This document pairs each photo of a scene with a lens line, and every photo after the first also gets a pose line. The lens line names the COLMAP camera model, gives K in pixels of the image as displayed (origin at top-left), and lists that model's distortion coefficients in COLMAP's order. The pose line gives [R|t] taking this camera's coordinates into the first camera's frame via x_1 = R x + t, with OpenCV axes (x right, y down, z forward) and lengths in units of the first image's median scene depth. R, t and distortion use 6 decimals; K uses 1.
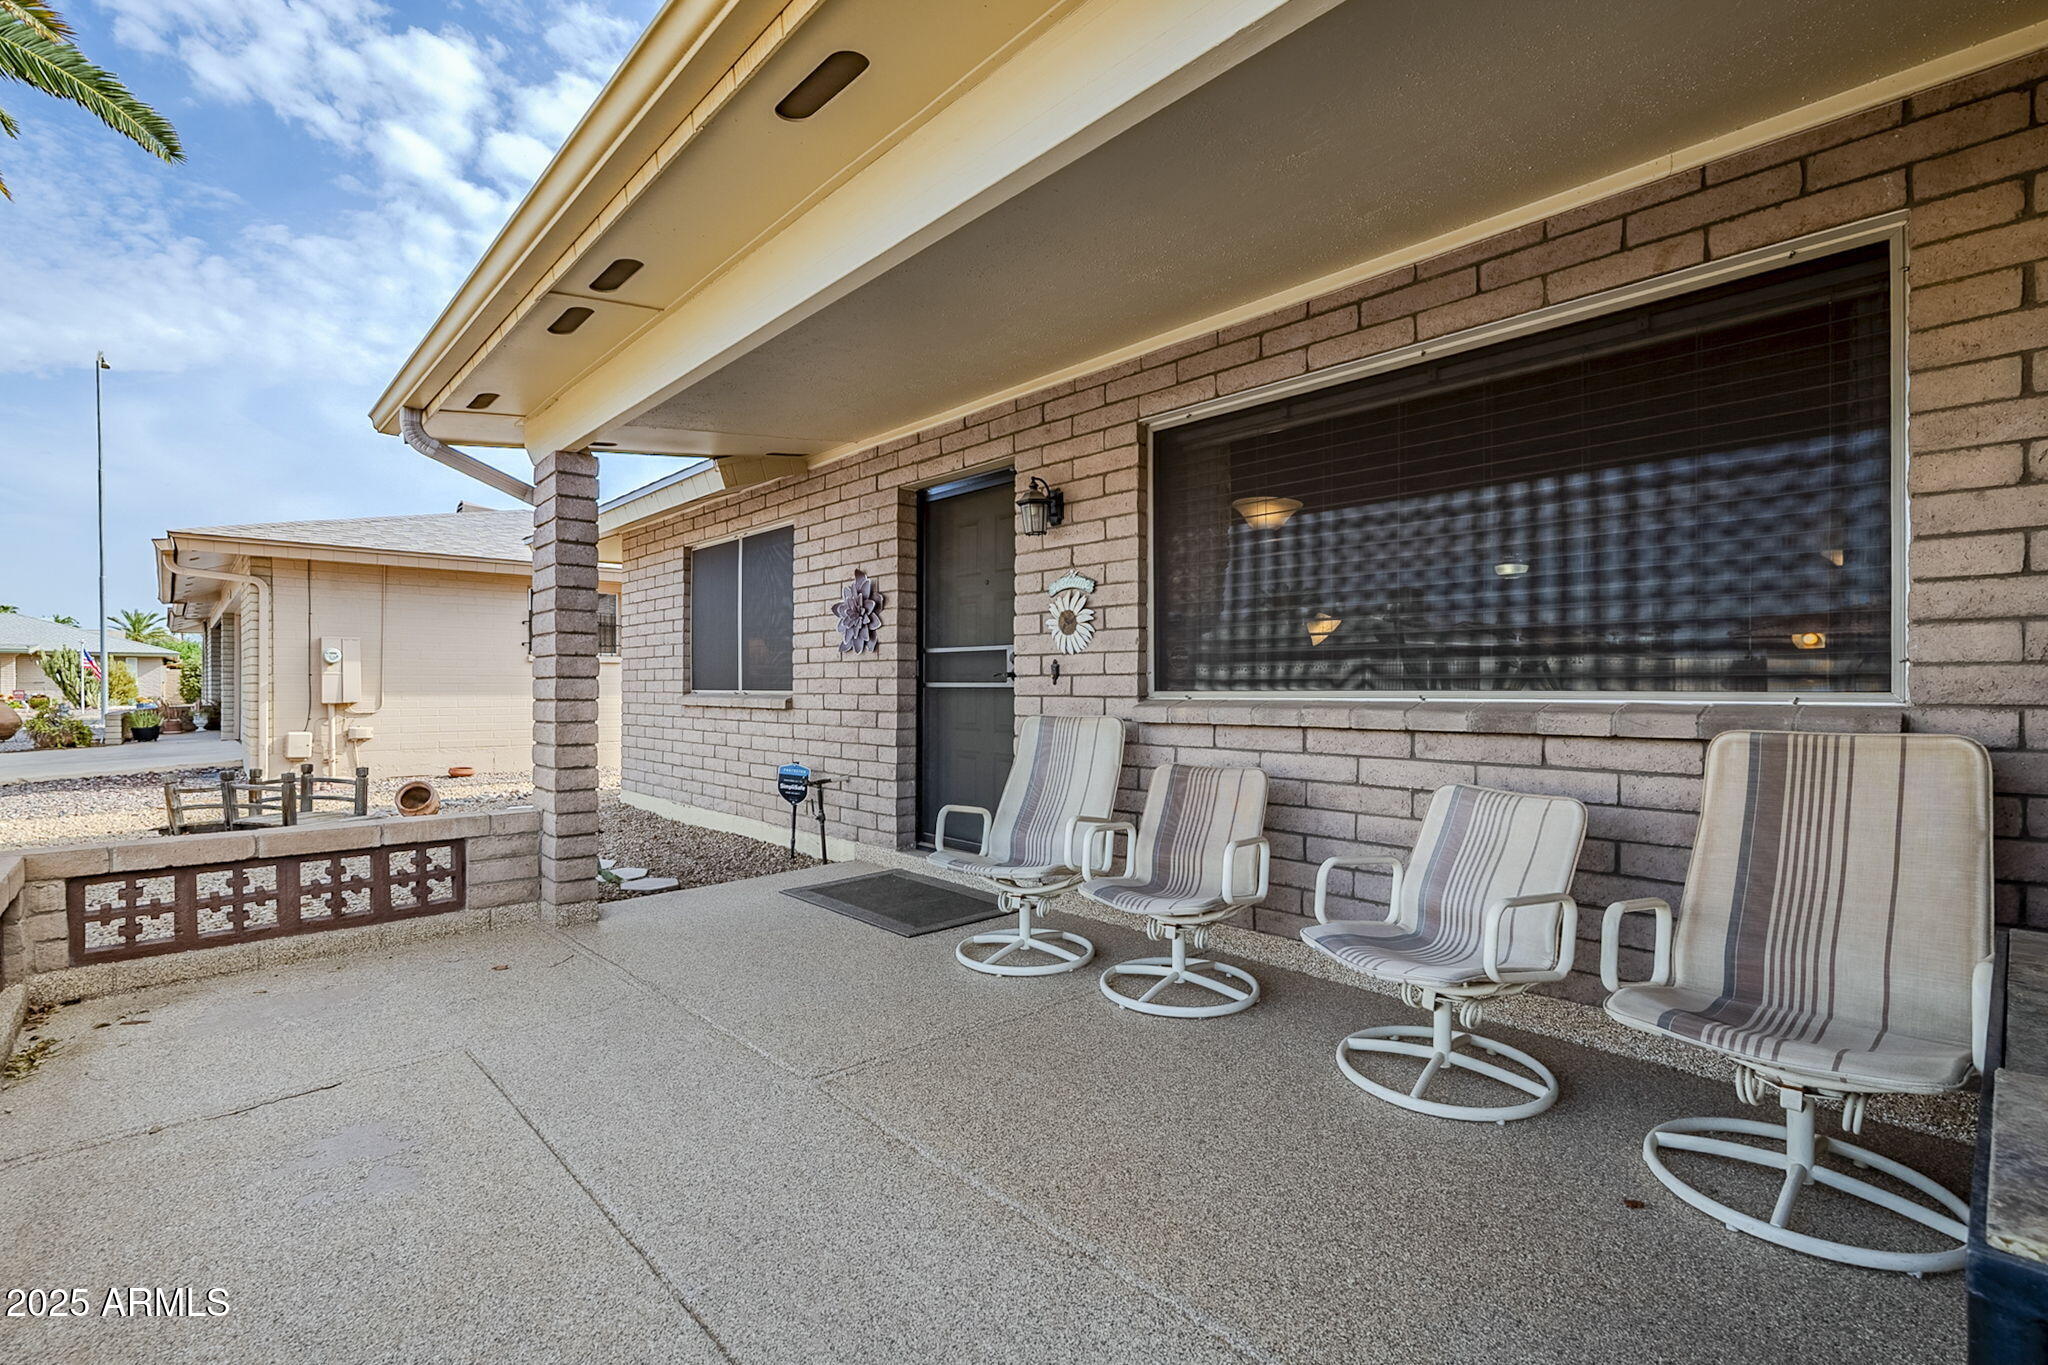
lens RADIAL K [[907.2, 0, 1033.3], [0, 907.2, 682.6], [0, 0, 1]] dist [-0.003658, -0.000221]
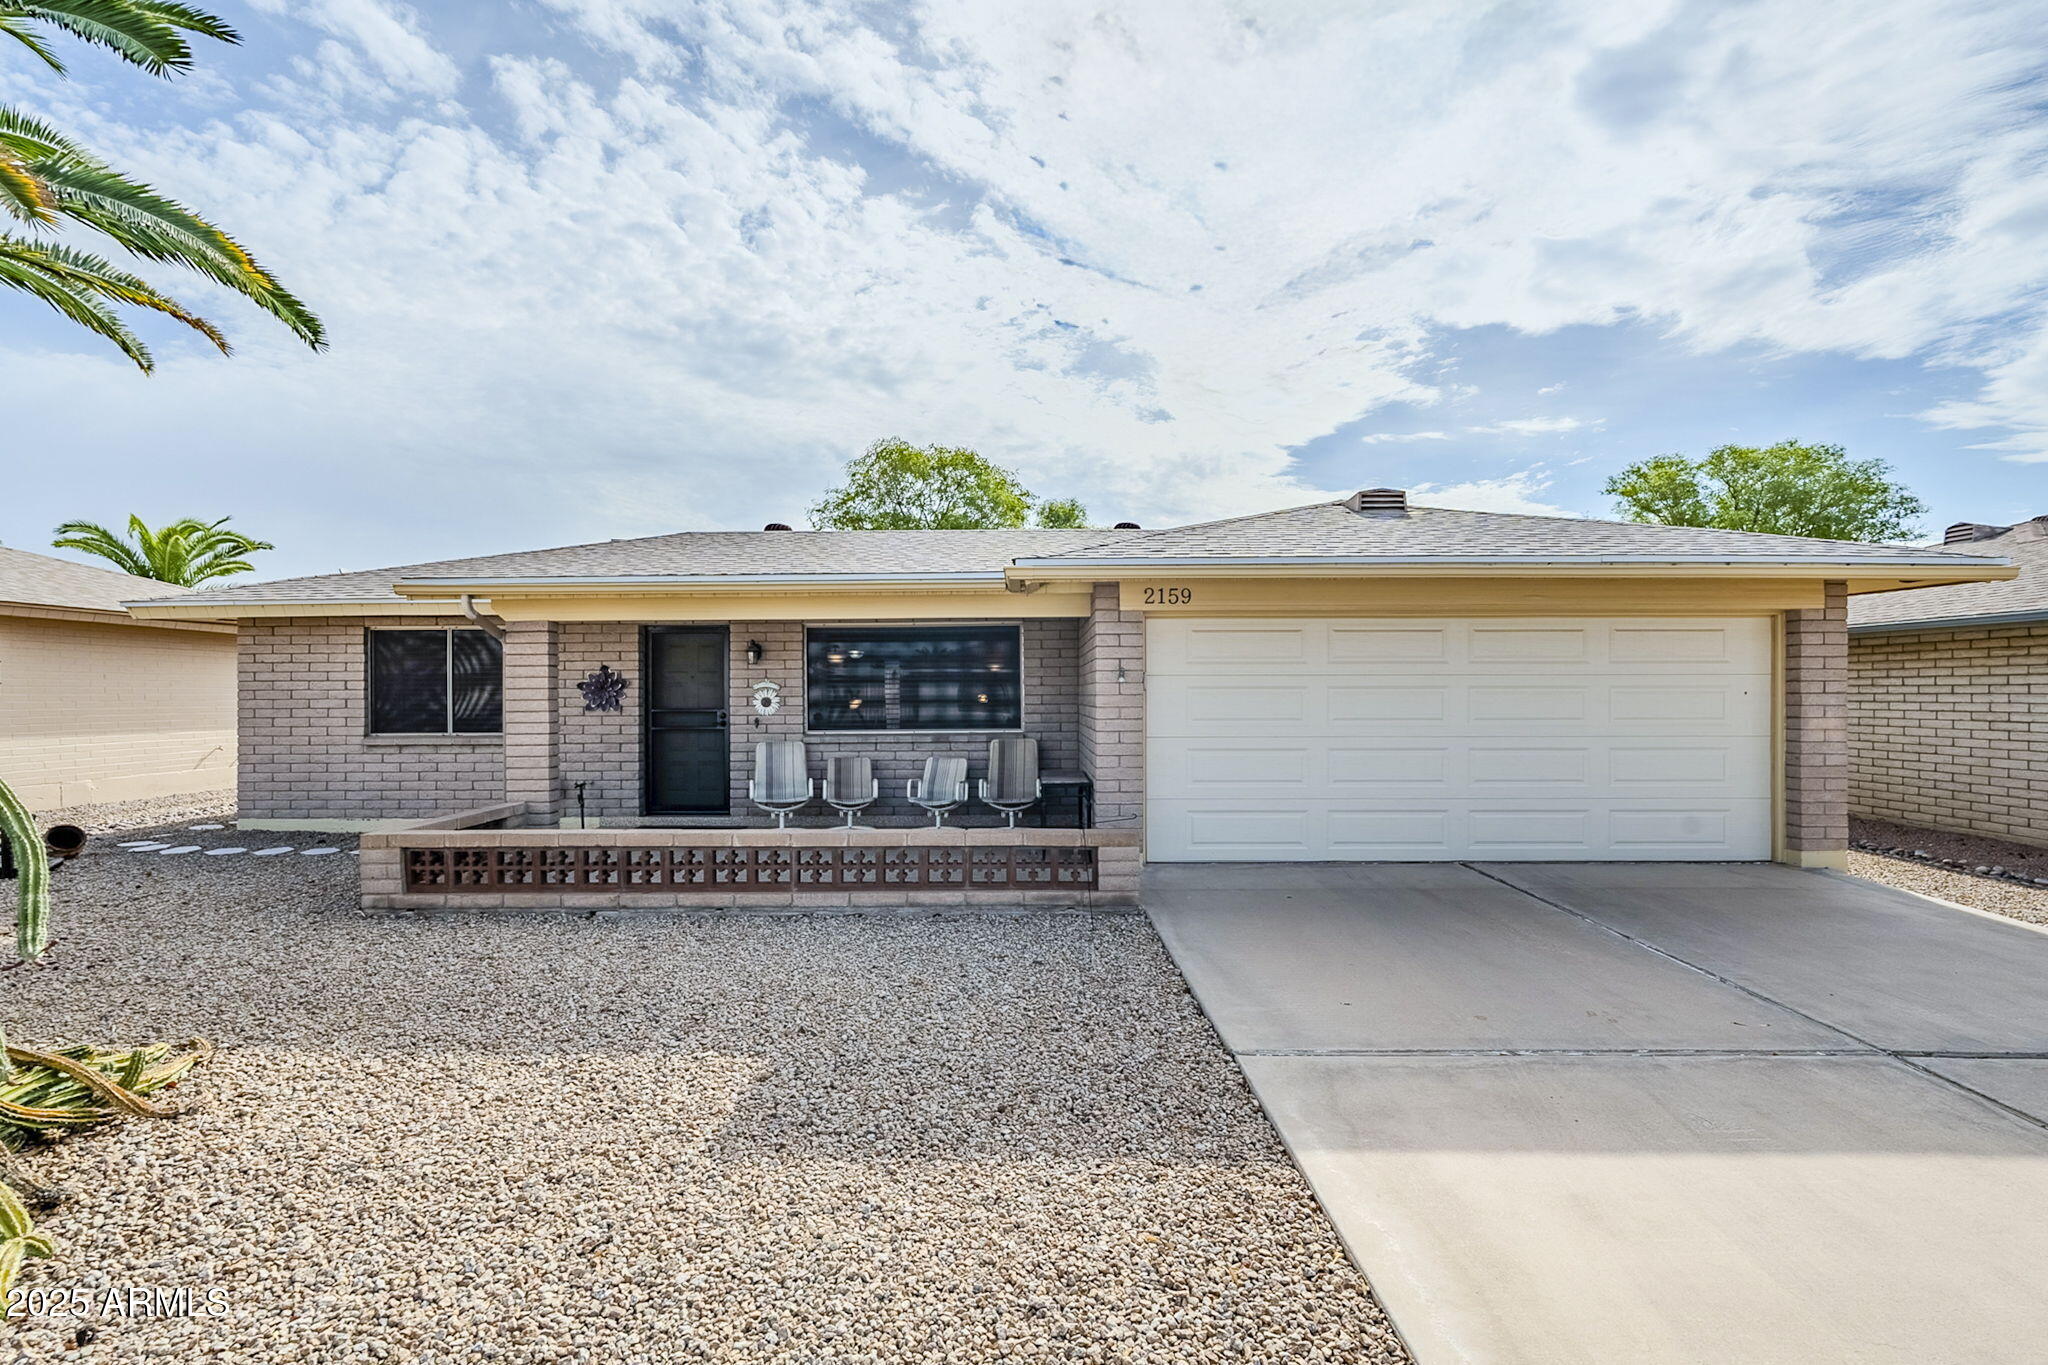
lens RADIAL K [[907.2, 0, 1024.6], [0, 907.2, 685.2], [0, 0, 1]] dist [-0.003658, -0.000221]
pose [[0.705125, -0.001536, 0.709081, -1.177451], [0.003102, 0.999995, -0.000918, -0.107852], [-0.709076, 0.002847, 0.705126, -1.153697]]
